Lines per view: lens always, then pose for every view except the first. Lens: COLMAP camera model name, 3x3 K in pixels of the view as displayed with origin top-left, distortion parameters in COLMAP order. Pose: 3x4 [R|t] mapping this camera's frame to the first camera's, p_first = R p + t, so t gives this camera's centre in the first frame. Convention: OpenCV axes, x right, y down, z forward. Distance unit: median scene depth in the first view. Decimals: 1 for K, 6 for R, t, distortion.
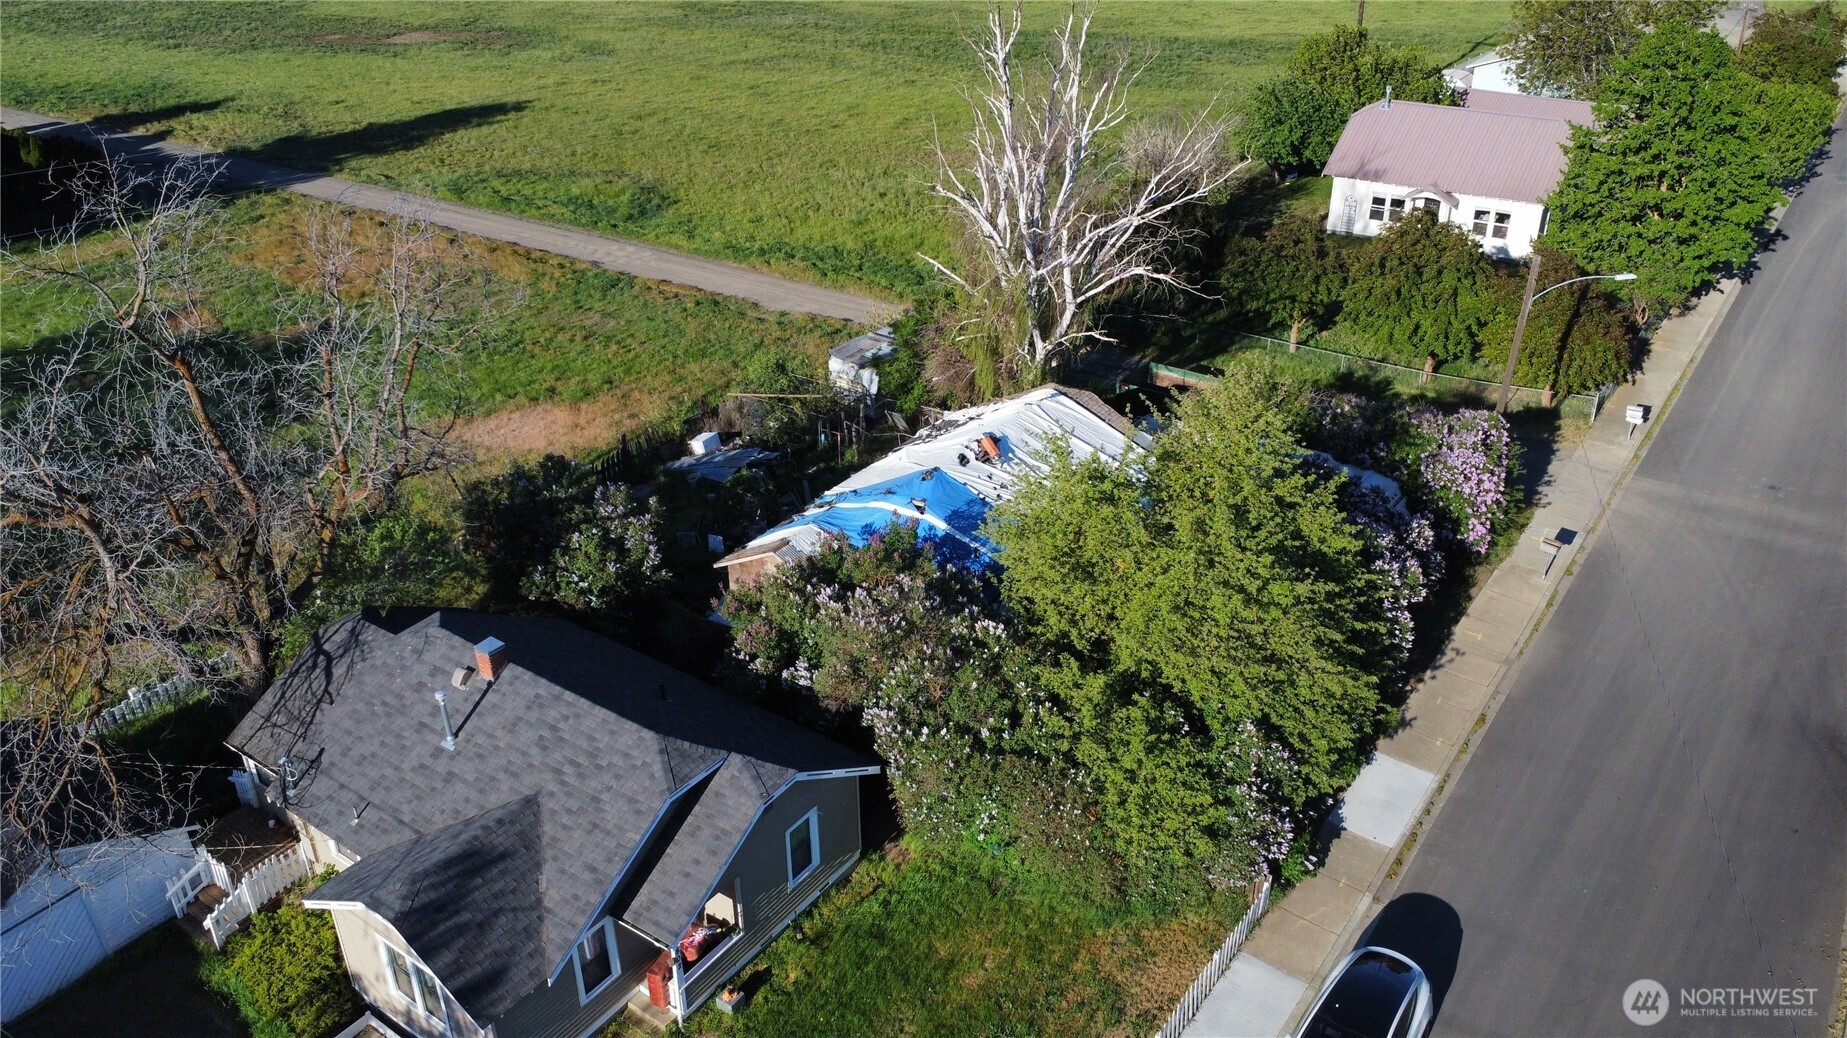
lens RADIAL K [[1384.2, 0, 893.0], [0, 1384.2, 497.5], [0, 0, 1]] dist [0.001575, -0.001464]
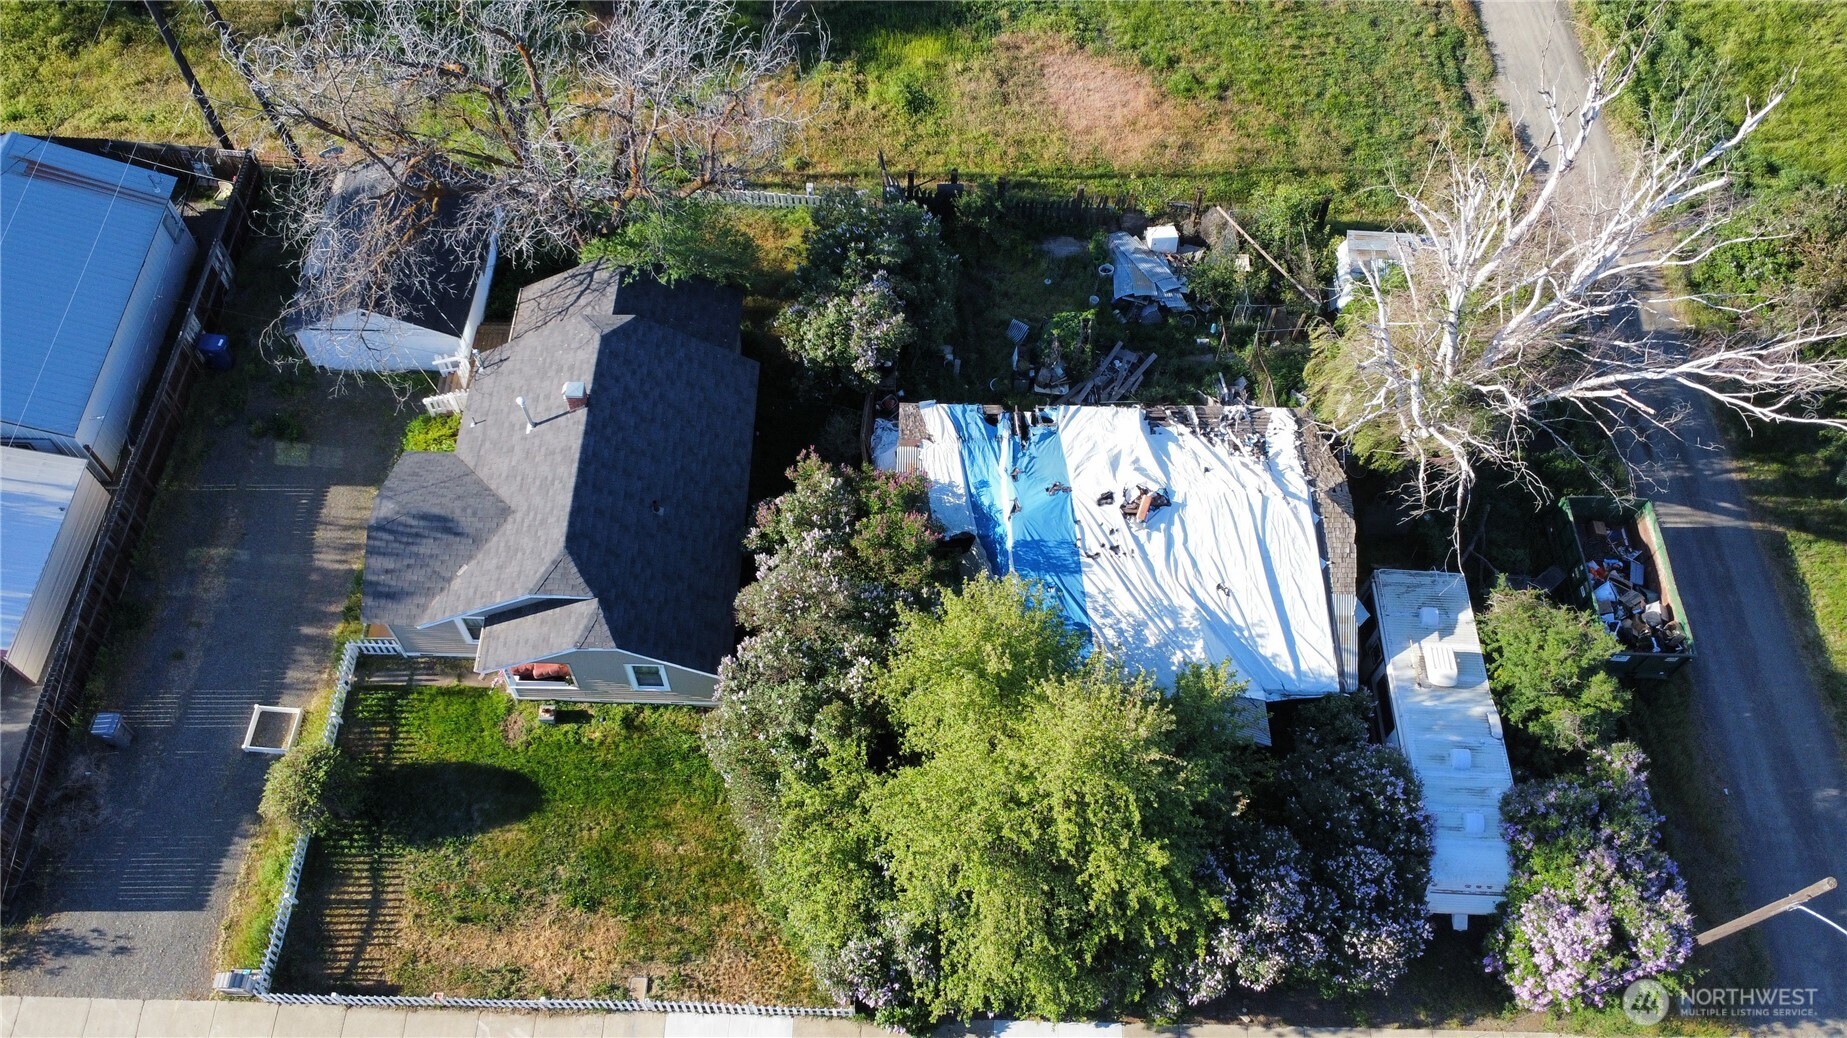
lens RADIAL K [[1384.2, 0, 893.0], [0, 1384.2, 497.5], [0, 0, 1]] dist [0.001575, -0.001464]
pose [[0.579921, 0.703615, -0.410630, 0.361311], [-0.409233, 0.687433, 0.599969, -0.546747], [0.704429, -0.179891, 0.686600, 0.253241]]
